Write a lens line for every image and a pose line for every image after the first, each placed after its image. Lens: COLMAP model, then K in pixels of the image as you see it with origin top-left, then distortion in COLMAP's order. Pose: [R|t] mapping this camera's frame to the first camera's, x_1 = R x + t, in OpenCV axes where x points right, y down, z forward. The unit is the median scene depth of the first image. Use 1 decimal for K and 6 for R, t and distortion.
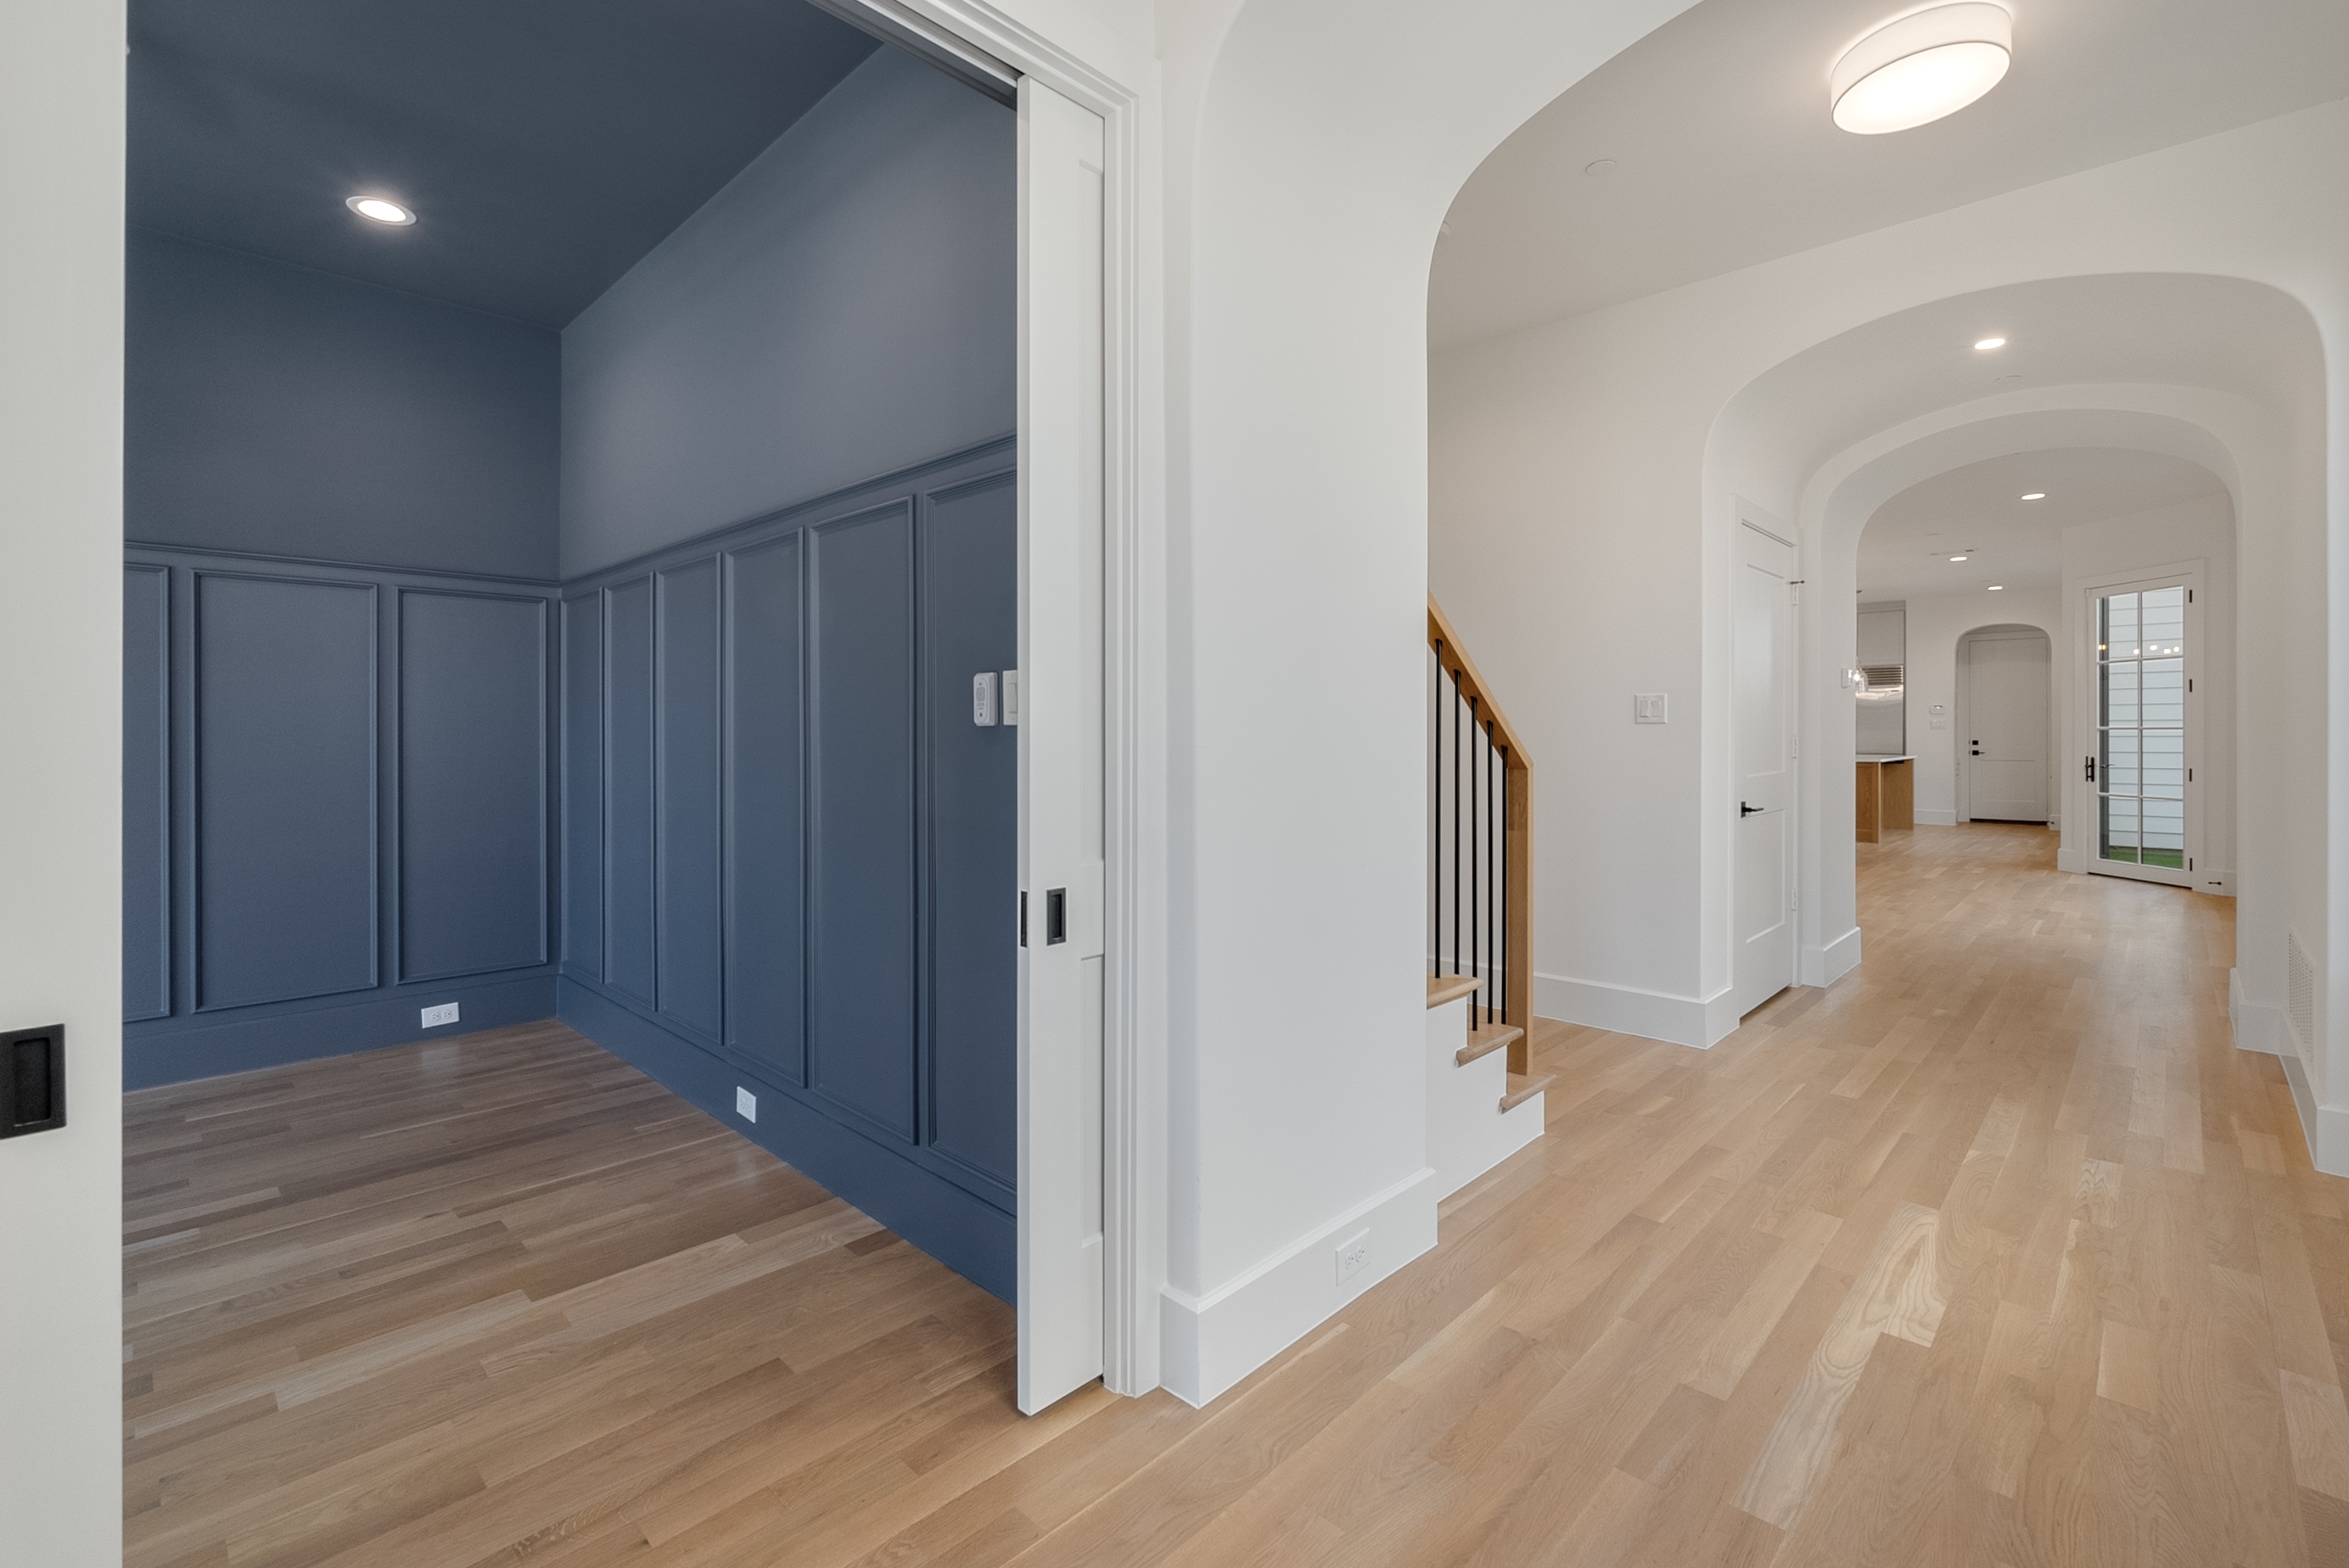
lens RADIAL K [[1018.4, 0, 1153.2], [0, 1018.4, 739.3], [0, 0, 1]] dist [-0.001396, -0.000111]
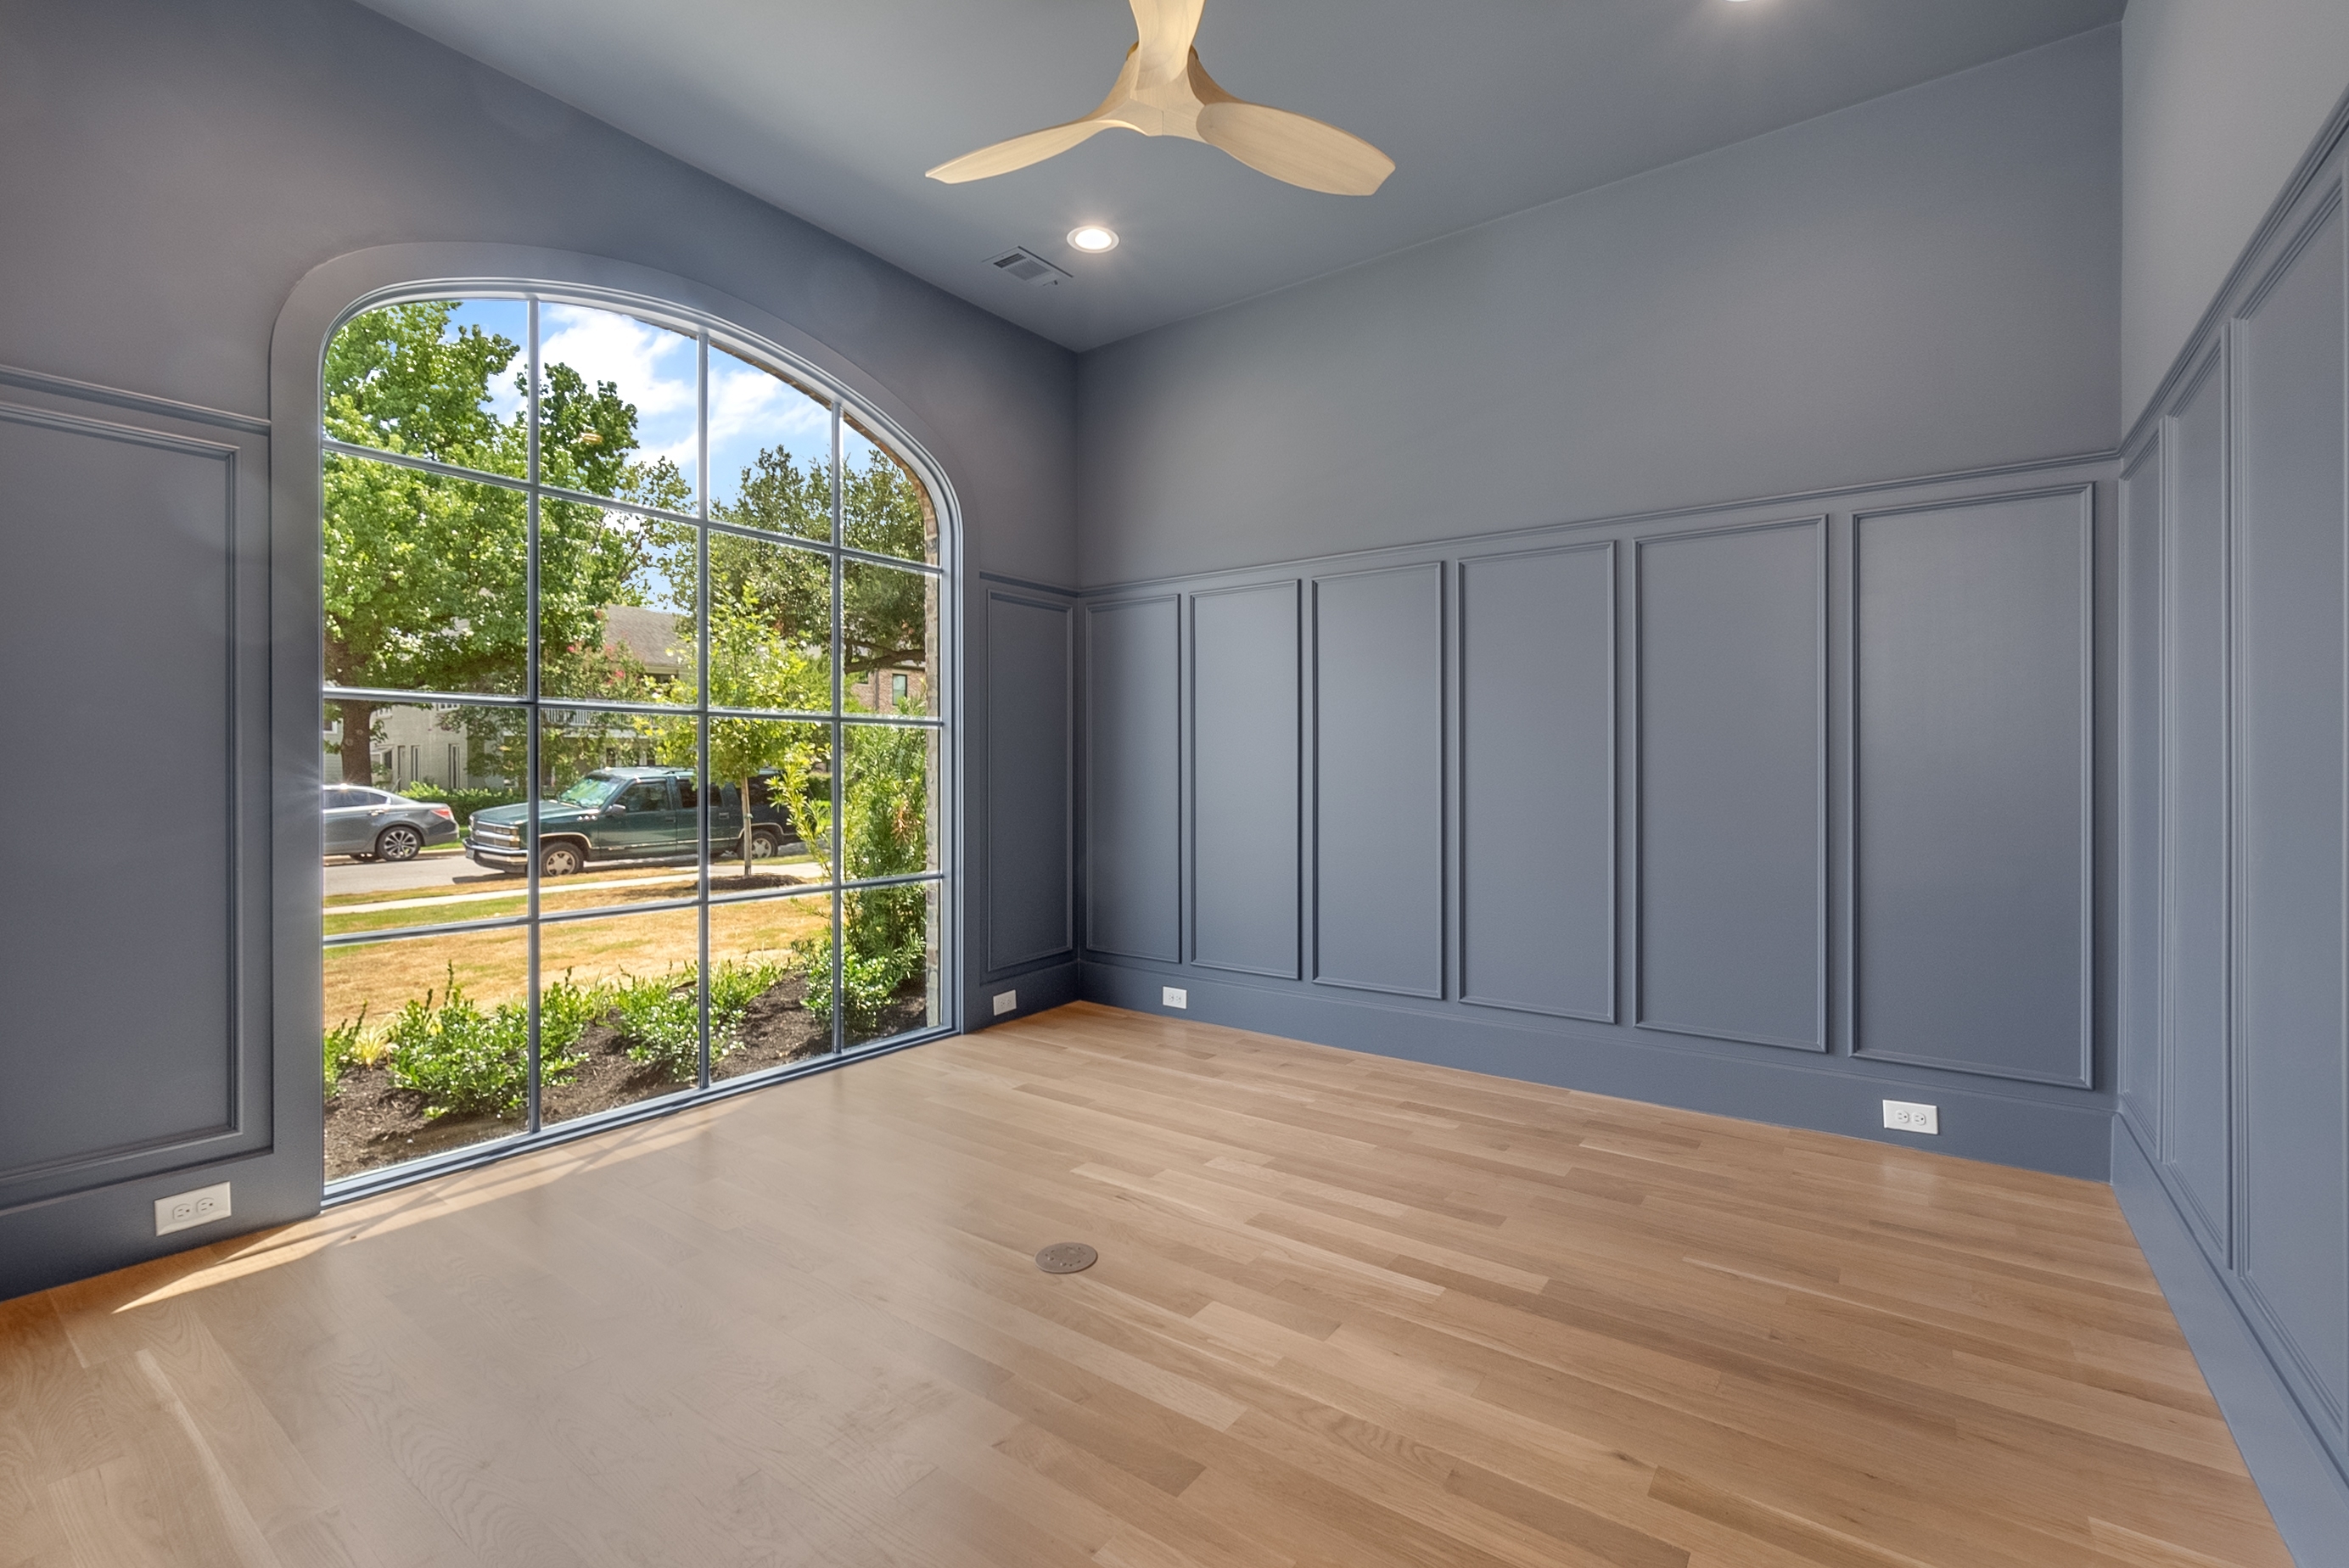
lens RADIAL K [[1018.4, 0, 1170.9], [0, 1018.4, 773.7], [0, 0, 1]] dist [-0.001396, -0.000111]
pose [[0.154375, 0.005628, -0.987996, -0.111614], [-0.001321, 0.999984, 0.005490, 0.040421], [0.988011, 0.000458, 0.154380, 0.473243]]
